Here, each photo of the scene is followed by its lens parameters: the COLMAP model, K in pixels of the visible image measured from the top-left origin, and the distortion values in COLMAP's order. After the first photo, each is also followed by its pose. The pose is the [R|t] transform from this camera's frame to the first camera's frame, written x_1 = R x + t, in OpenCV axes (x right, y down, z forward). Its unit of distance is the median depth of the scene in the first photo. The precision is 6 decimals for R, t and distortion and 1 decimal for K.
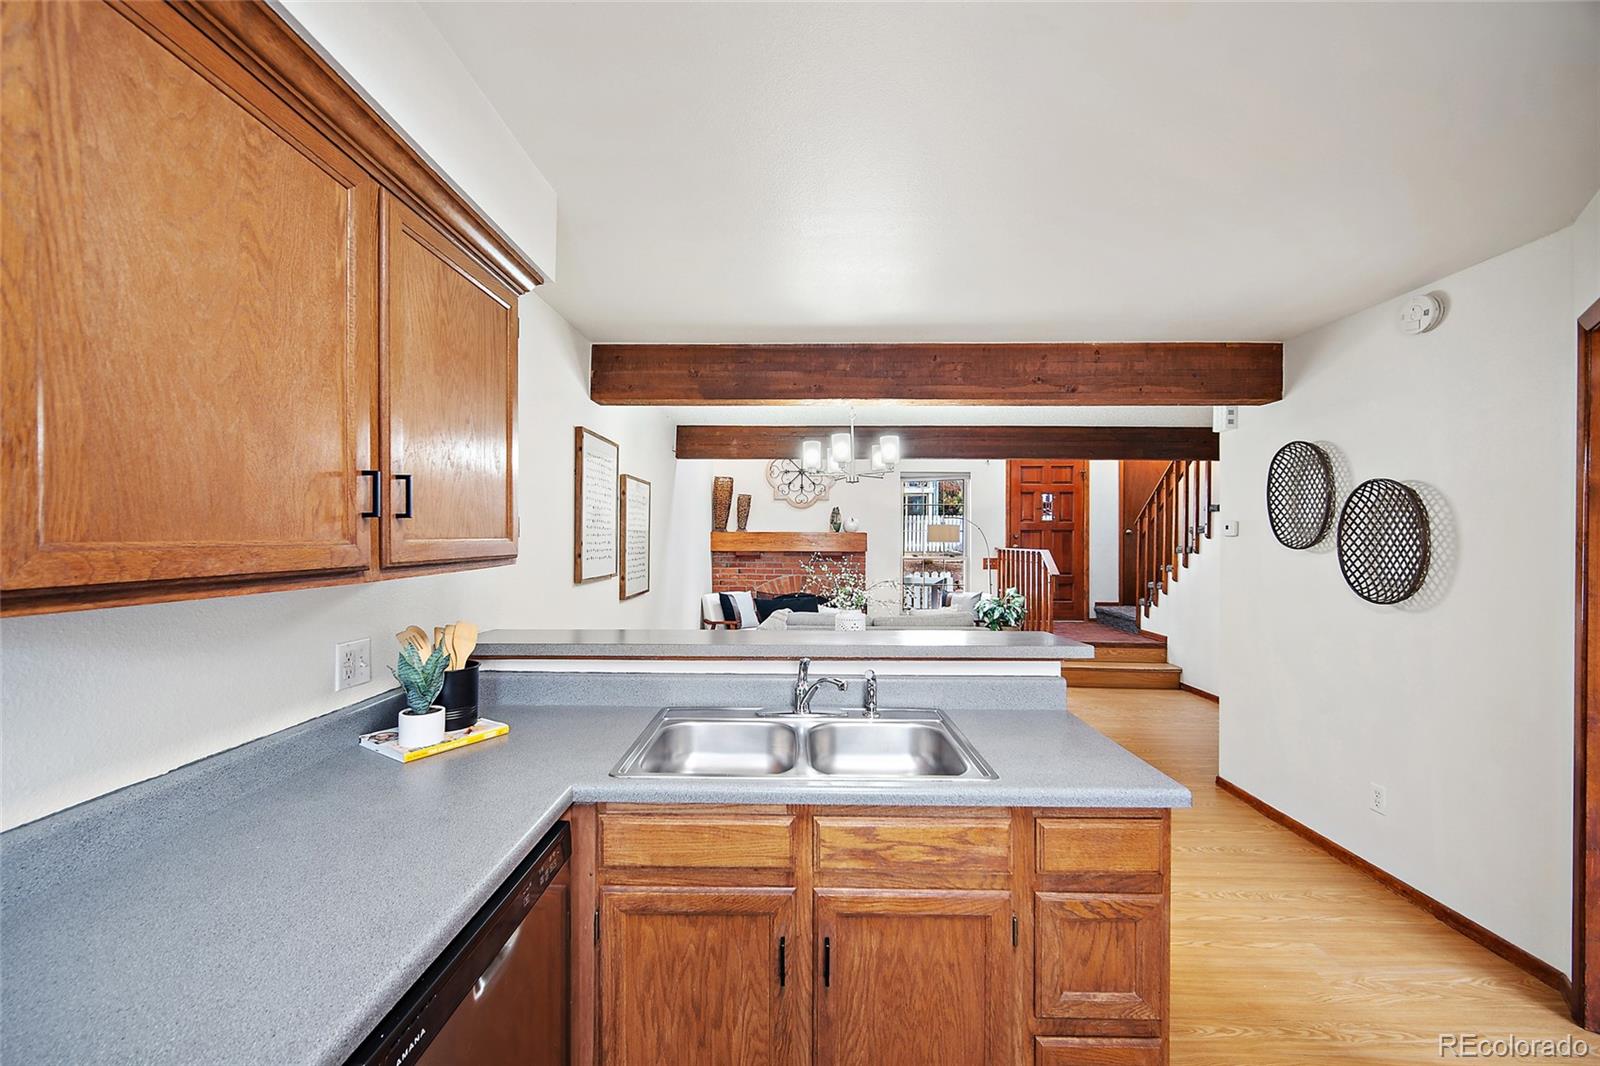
lens RADIAL K [[638.6, 0, 801.4], [0, 638.6, 538.2], [0, 0, 1]] dist [-0.001697, 0.000230]
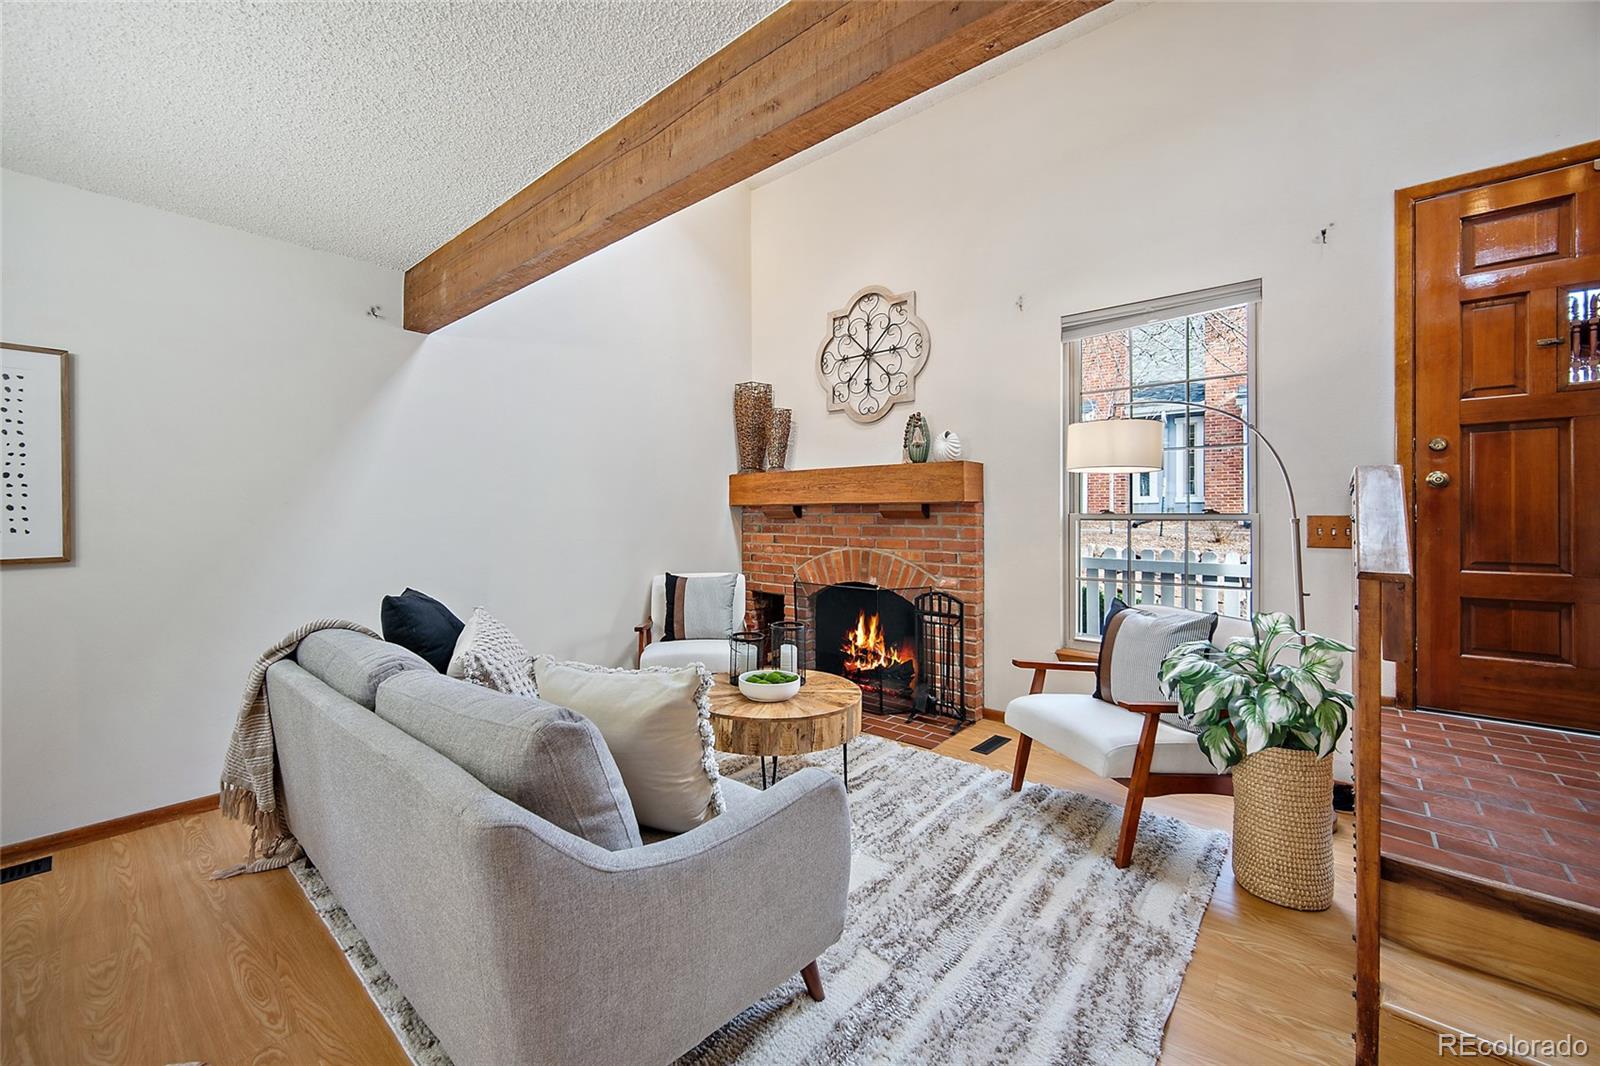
lens RADIAL K [[638.6, 0, 793.3], [0, 638.6, 521.8], [0, 0, 1]] dist [-0.001697, 0.000230]
pose [[0.755110, 0.003262, -0.655590, 0.305267], [0.002709, 0.999964, 0.008096, 0.030891], [0.655593, -0.007889, 0.755074, 0.561750]]
